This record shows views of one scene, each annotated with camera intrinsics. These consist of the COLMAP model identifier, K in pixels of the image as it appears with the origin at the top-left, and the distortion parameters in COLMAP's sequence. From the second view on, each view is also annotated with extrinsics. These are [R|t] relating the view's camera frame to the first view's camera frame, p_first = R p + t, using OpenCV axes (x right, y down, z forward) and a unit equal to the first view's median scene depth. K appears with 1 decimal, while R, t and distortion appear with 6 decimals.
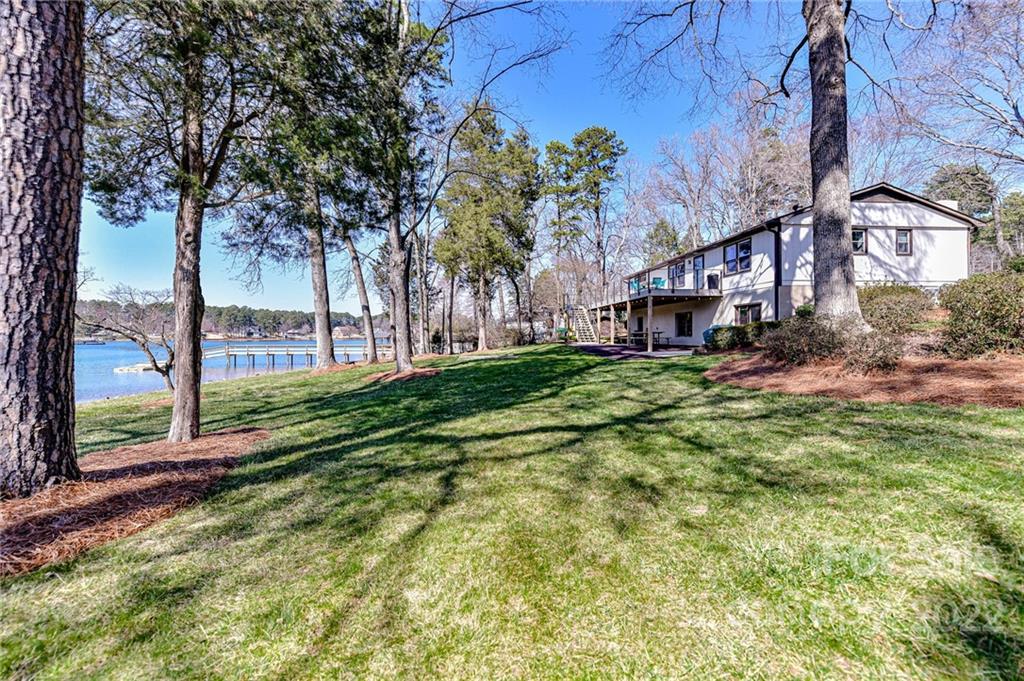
lens RADIAL K [[400.4, 0, 507.8], [0, 400.4, 336.5], [0, 0, 1]] dist [0.002071, 0.000136]
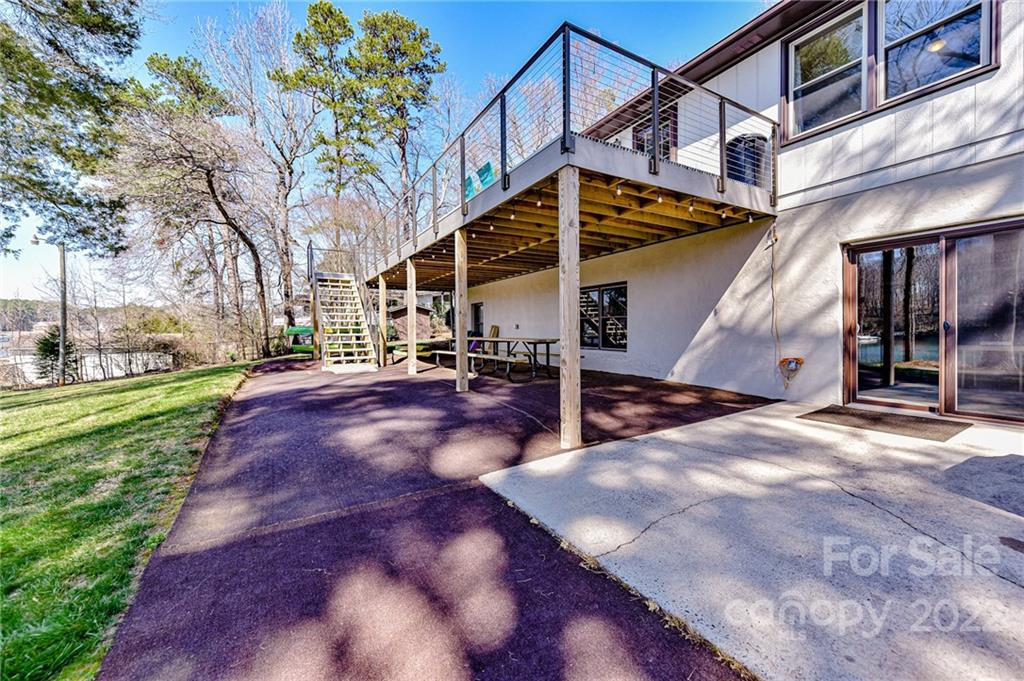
lens RADIAL K [[400.4, 0, 507.8], [0, 400.4, 336.5], [0, 0, 1]] dist [0.002071, 0.000136]
pose [[0.902125, -0.005049, 0.431445, 0.197792], [0.003241, 0.999983, 0.004925, -0.012795], [-0.431462, -0.003045, 0.902126, 0.688939]]
